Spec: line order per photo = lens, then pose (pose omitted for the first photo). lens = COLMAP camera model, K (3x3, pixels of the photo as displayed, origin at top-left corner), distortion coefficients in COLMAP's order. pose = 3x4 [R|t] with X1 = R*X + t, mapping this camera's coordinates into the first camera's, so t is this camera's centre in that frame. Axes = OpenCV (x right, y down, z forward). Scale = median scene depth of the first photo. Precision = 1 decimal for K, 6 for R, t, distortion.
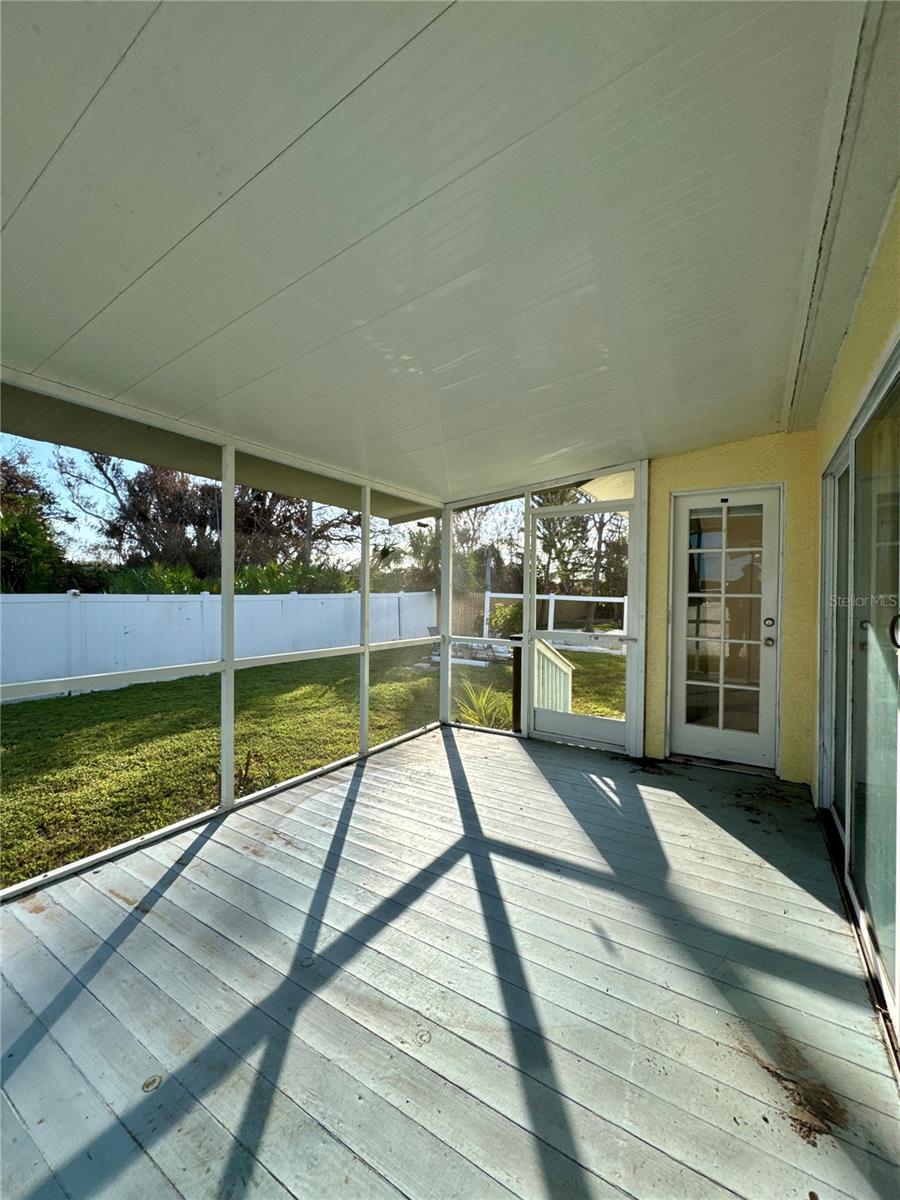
lens RADIAL K [[479.0, 0, 453.6], [0, 479.0, 601.8], [0, 0, 1]] dist [-0.004374, 0.000289]
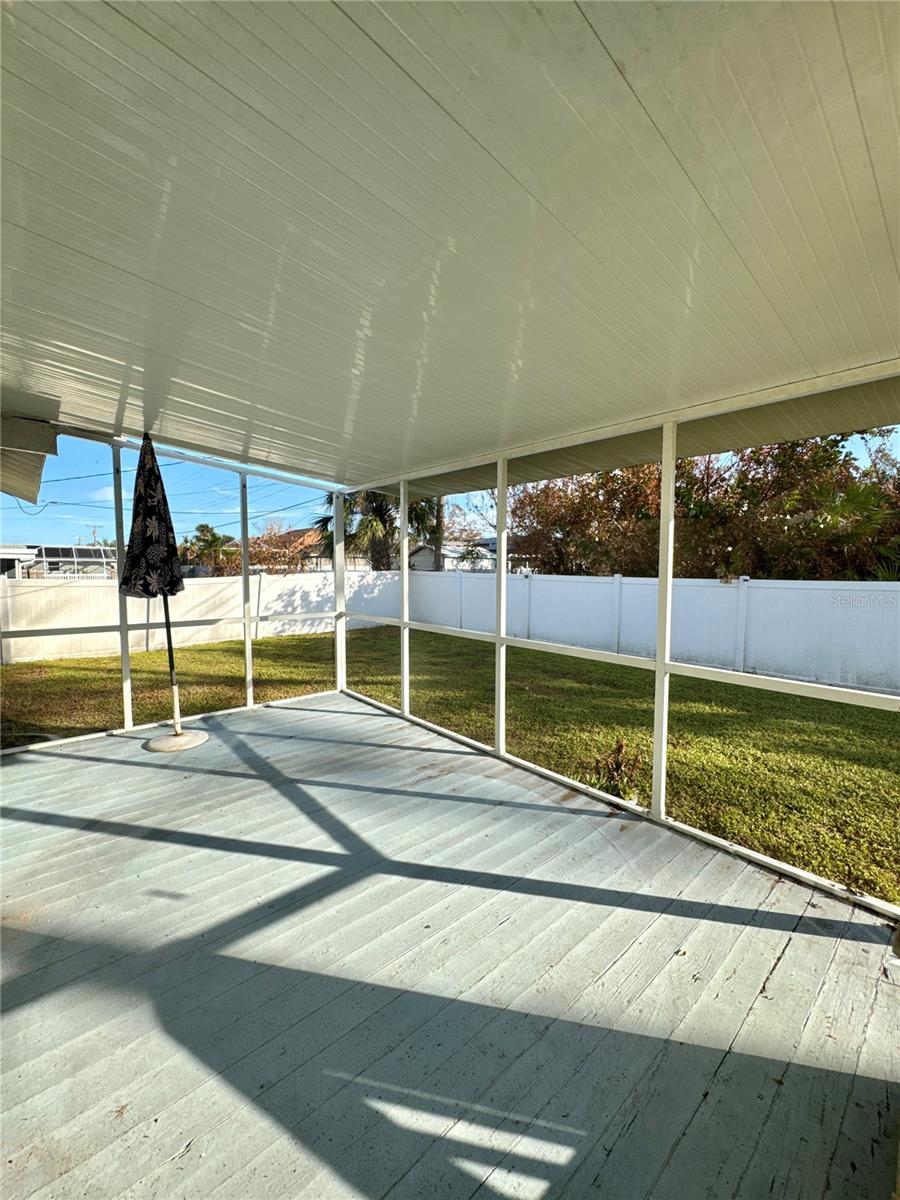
lens RADIAL K [[479.0, 0, 454.2], [0, 479.0, 597.1], [0, 0, 1]] dist [-0.004374, 0.000289]
pose [[-0.282593, 0.042779, -0.958286, 0.802249], [-0.023353, 0.998402, 0.051456, -0.043392], [0.958956, 0.036920, -0.281142, 1.331879]]
